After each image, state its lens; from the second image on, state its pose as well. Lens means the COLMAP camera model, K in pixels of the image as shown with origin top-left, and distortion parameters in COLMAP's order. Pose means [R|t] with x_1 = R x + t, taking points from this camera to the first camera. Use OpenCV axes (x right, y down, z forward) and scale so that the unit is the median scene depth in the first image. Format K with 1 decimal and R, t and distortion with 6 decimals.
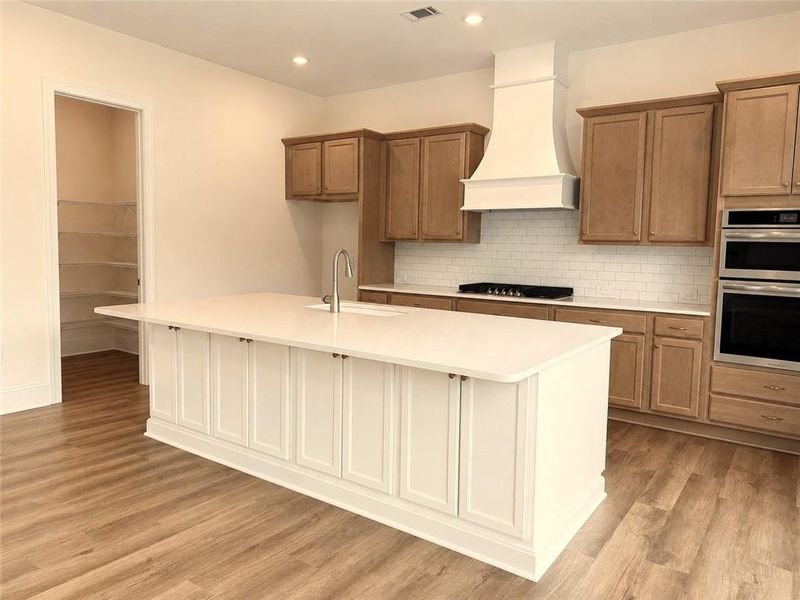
lens RADIAL K [[574.9, 0, 381.0], [0, 574.9, 287.6], [0, 0, 1]] dist [0.003558, -0.075849]
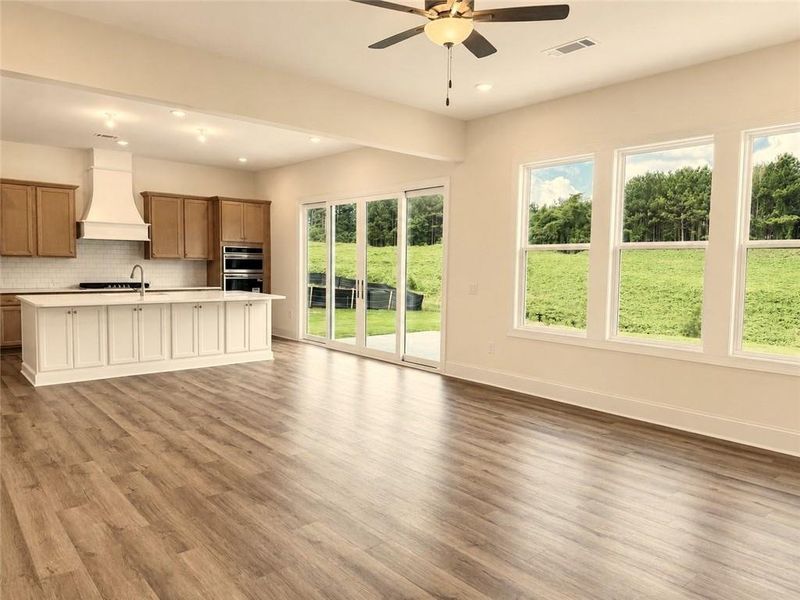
lens RADIAL K [[552.3, 0, 400.0], [0, 552.3, 300.0], [0, 0, 1]] dist [-0.004446, -0.004955]
pose [[0.217177, -0.081335, 0.972738, -1.331183], [0.056161, 0.995913, 0.070735, -0.022113], [-0.974515, 0.039268, 0.220857, -0.254563]]
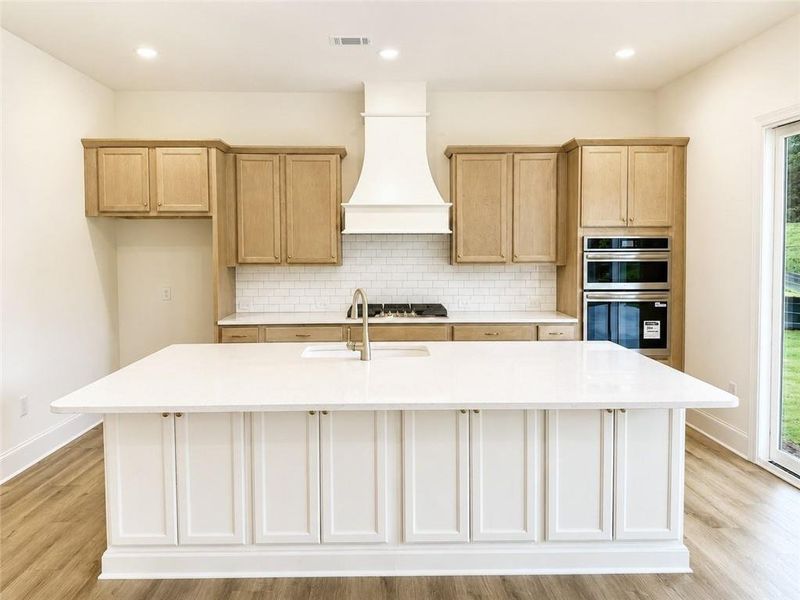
lens RADIAL K [[547.3, 0, 398.8], [0, 547.3, 281.0], [0, 0, 1]] dist [-0.005635, -0.004027]
pose [[0.797666, -0.053051, 0.600762, -0.387725], [0.063693, 0.997963, 0.003558, -0.055303], [-0.599727, 0.035426, 0.799420, 0.208394]]
